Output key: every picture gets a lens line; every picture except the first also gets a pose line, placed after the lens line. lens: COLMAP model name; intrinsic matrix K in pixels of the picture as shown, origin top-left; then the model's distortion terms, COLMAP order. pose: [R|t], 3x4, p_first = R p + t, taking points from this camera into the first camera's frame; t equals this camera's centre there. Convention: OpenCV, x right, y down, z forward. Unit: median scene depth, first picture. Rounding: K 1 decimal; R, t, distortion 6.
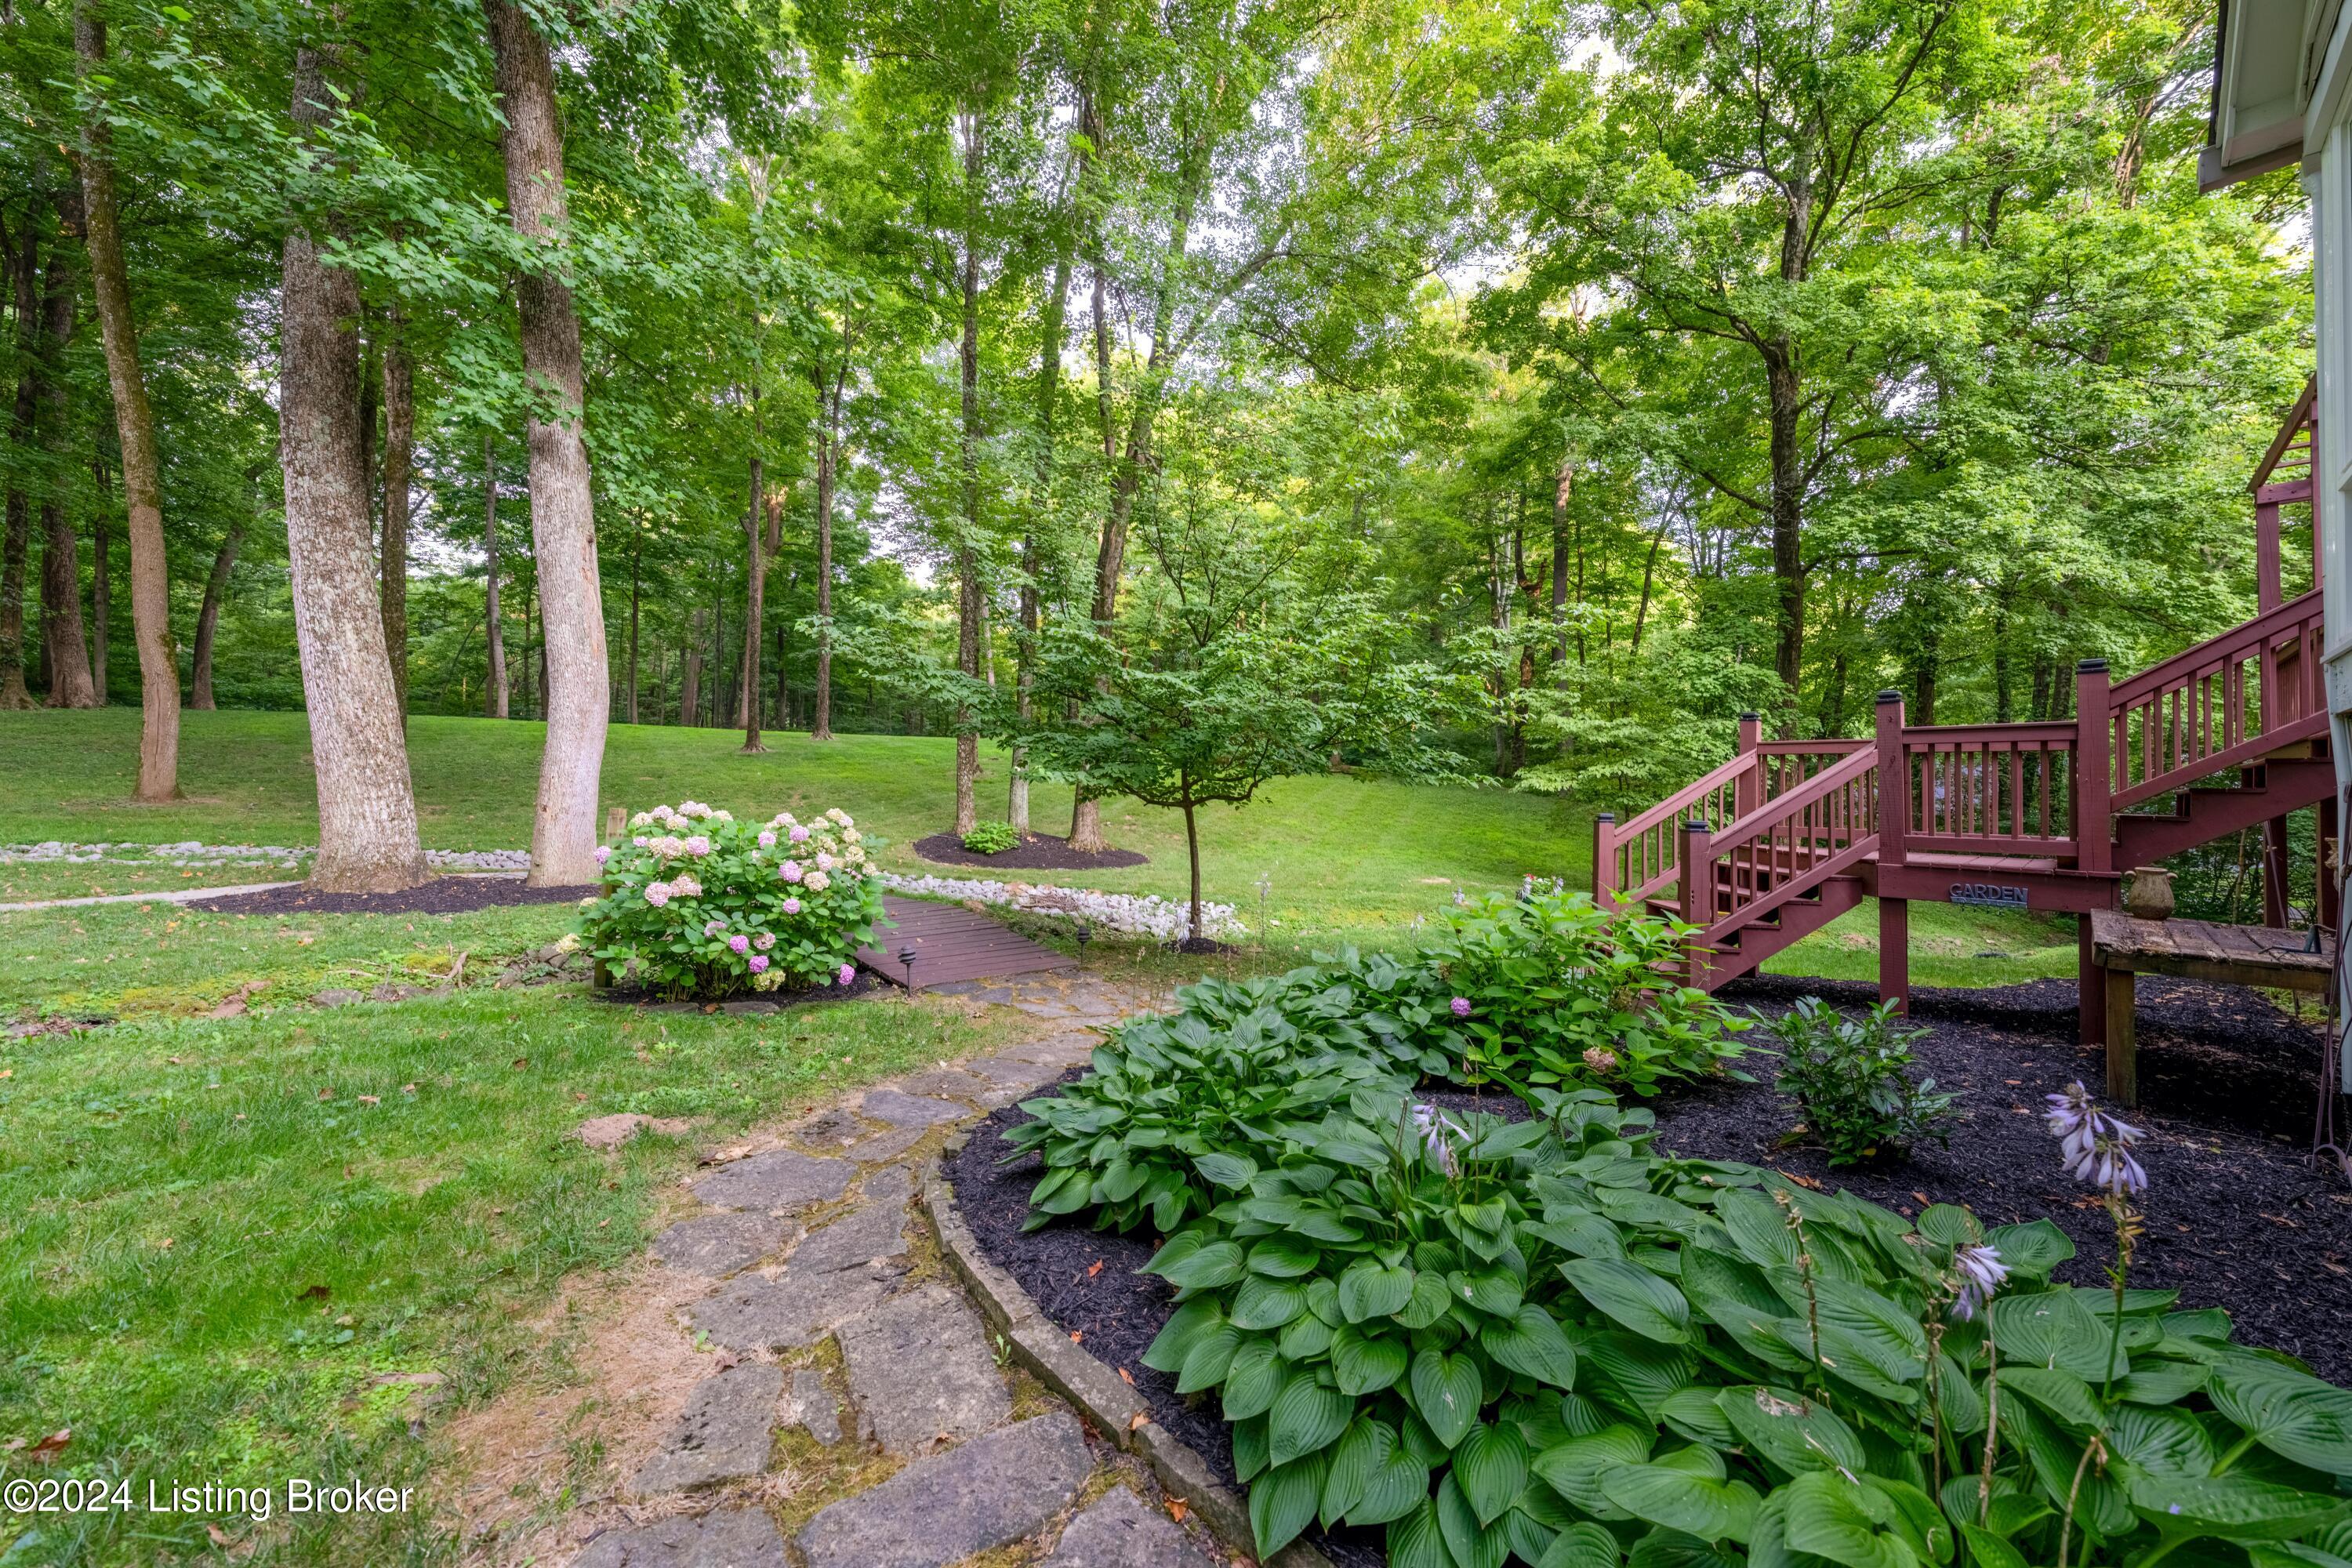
lens RADIAL K [[794.9, 0, 1192.6], [0, 794.9, 796.2], [0, 0, 1]] dist [-0.004580, -0.000102]
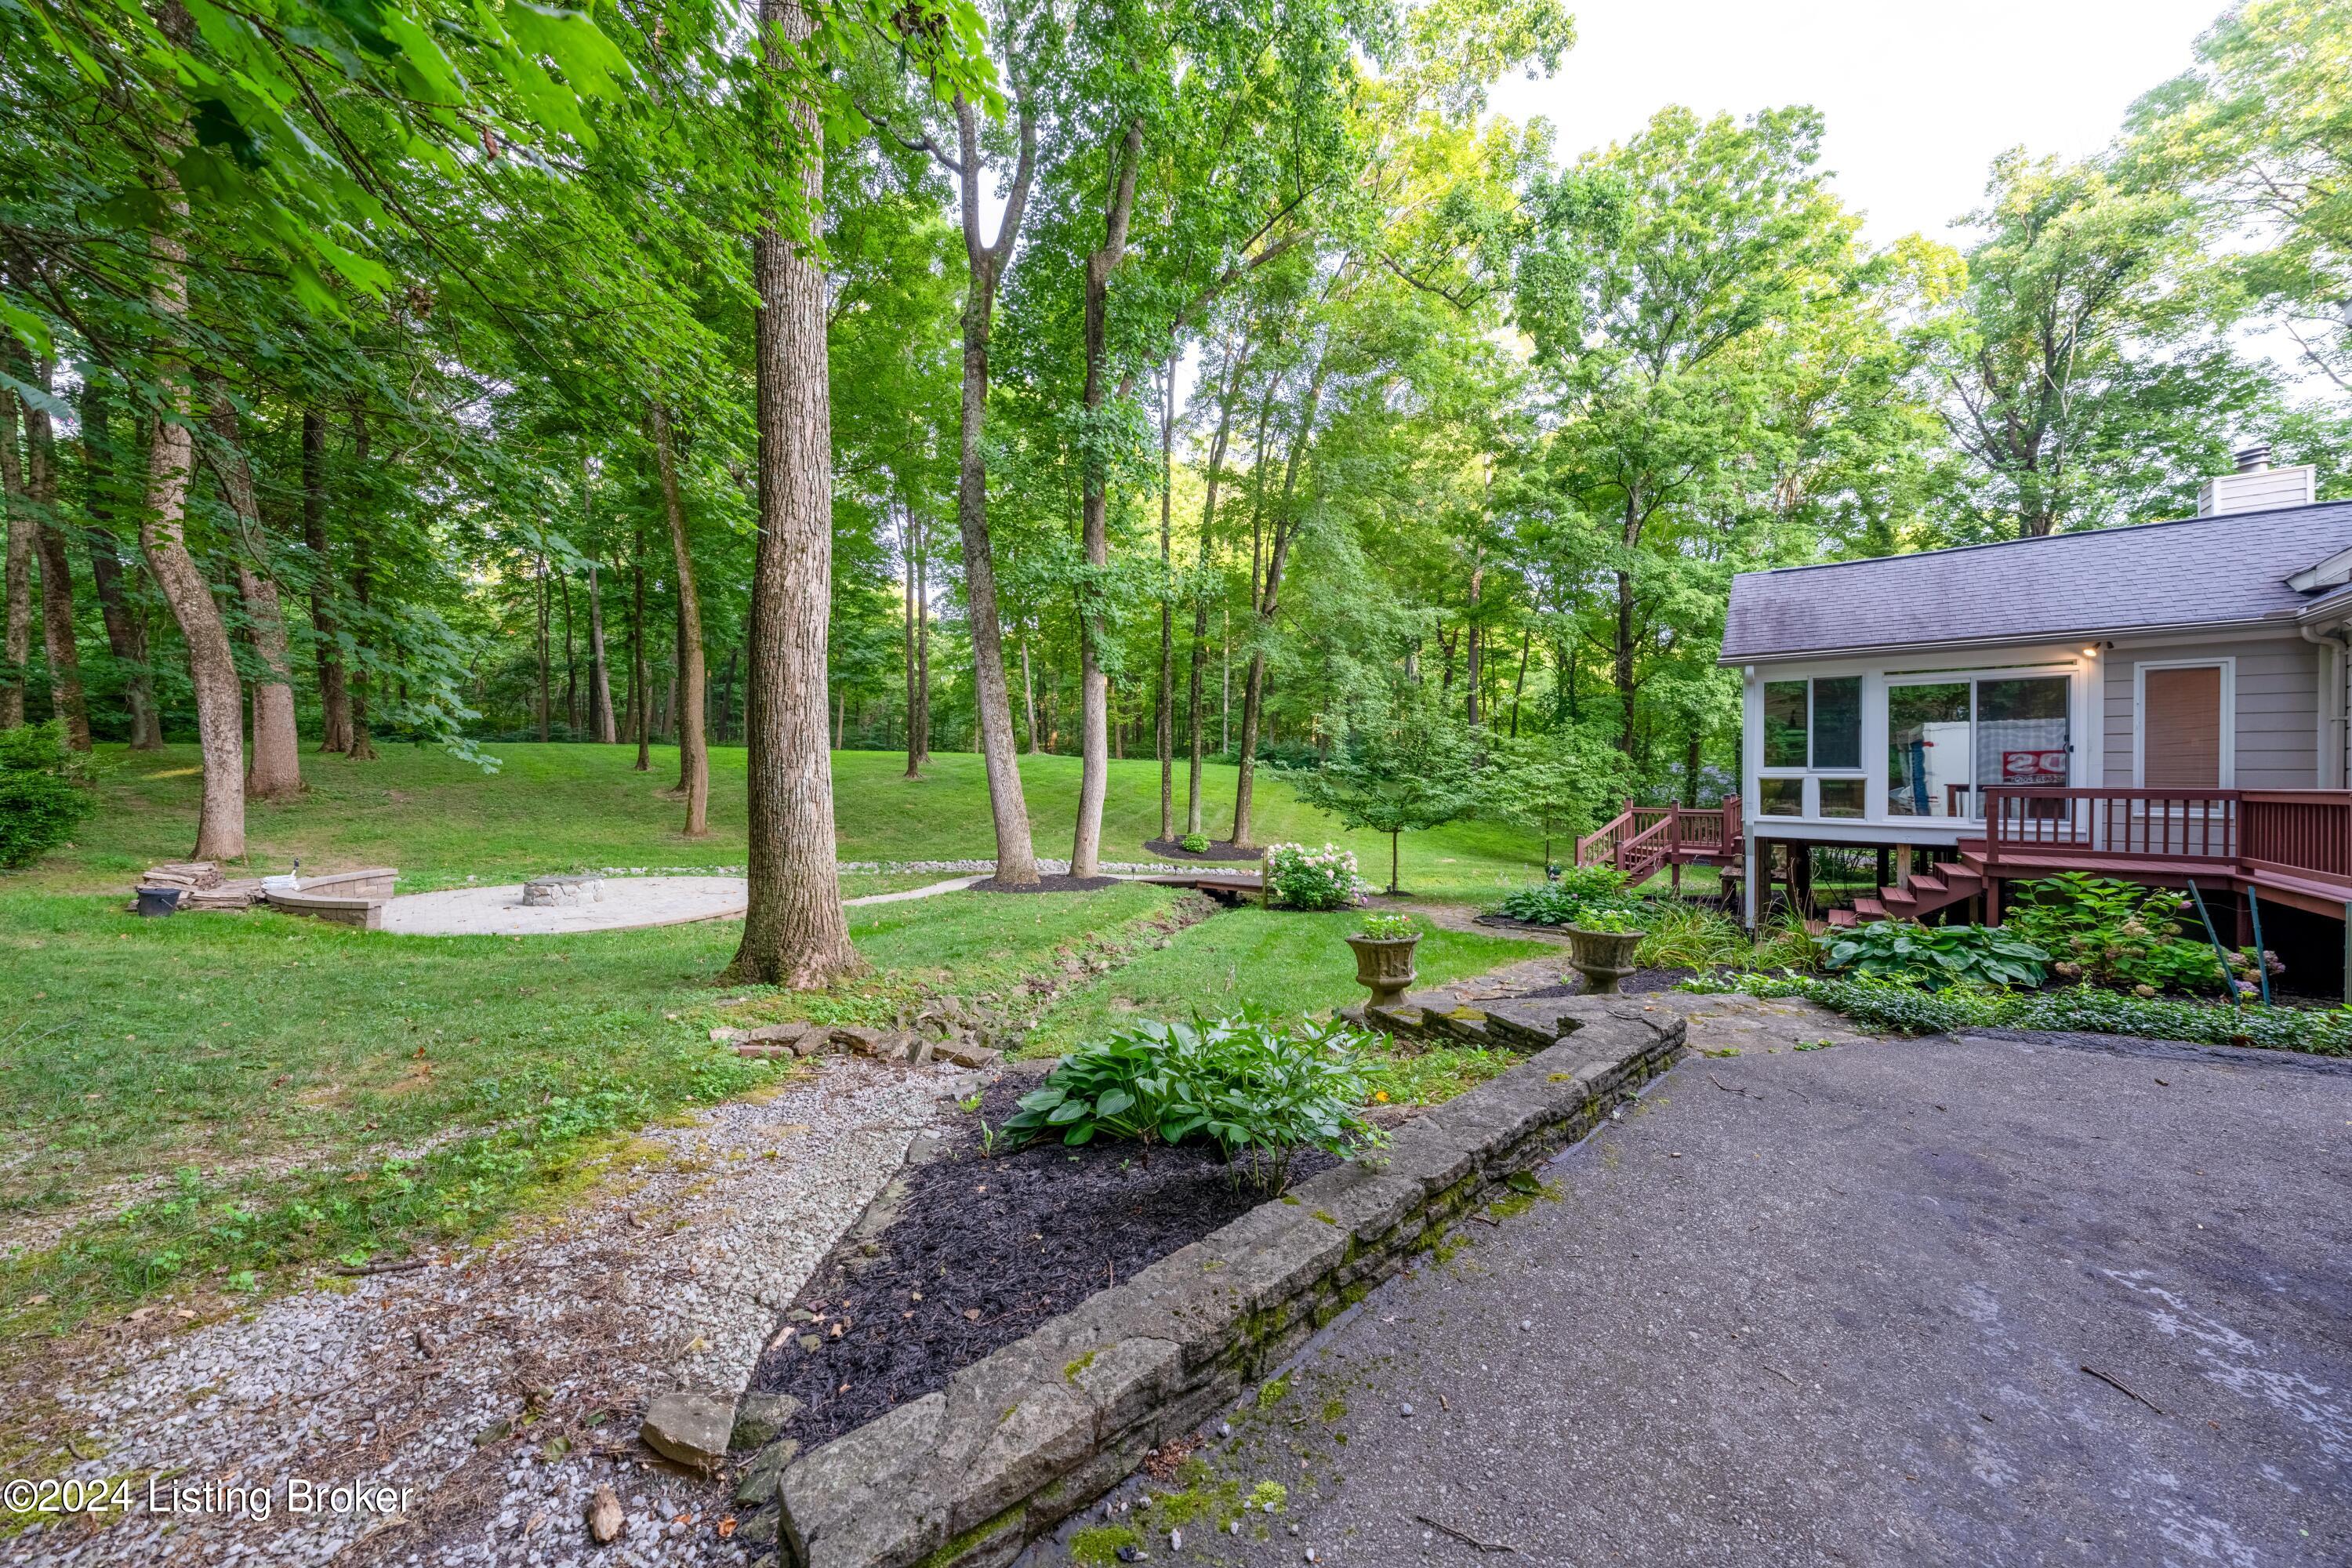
lens RADIAL K [[794.9, 0, 1173.1], [0, 794.9, 784.0], [0, 0, 1]] dist [-0.004580, -0.000102]
pose [[0.987827, -0.012728, 0.155033, -0.941507], [0.010871, 0.999859, 0.012818, -0.151009], [-0.155175, -0.010976, 0.987826, -1.077687]]
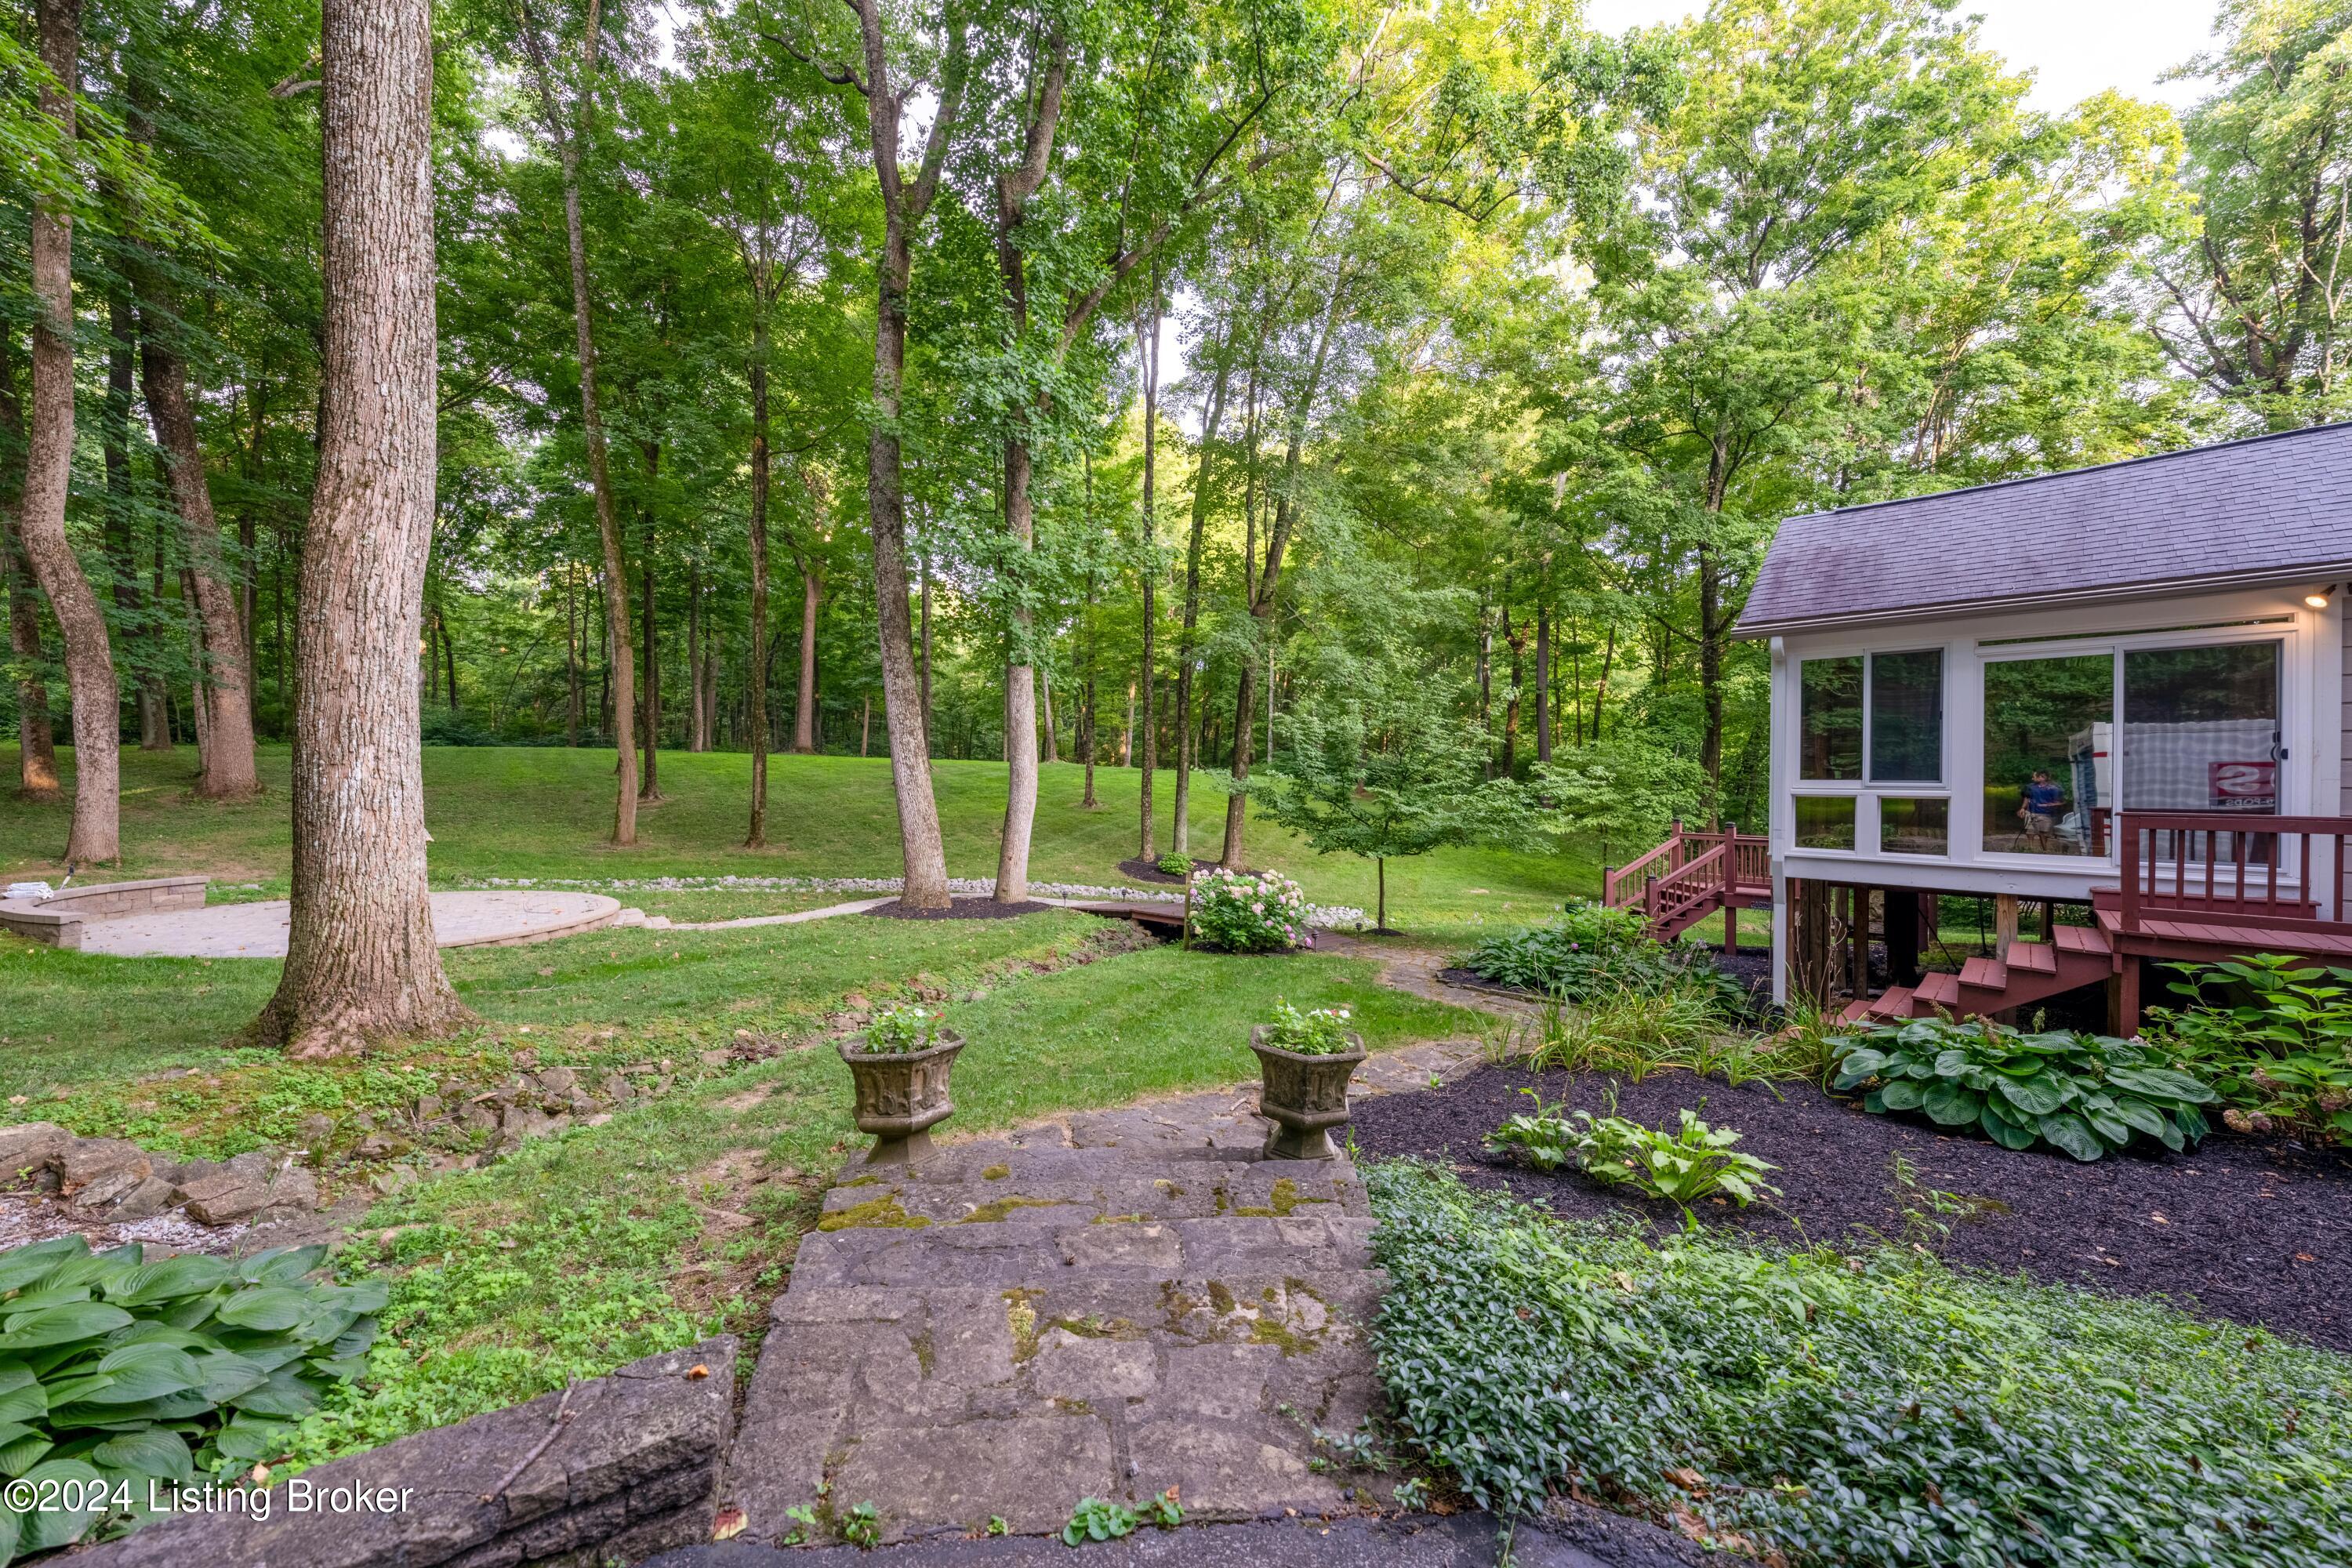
lens RADIAL K [[836.1, 0, 1158.4], [0, 836.1, 790.3], [0, 0, 1]] dist [-0.003109, 0.000275]
pose [[0.999348, -0.000514, 0.036093, -0.575744], [0.000353, 0.999990, 0.004466, -0.144235], [-0.036095, -0.004451, 0.999338, -0.894403]]
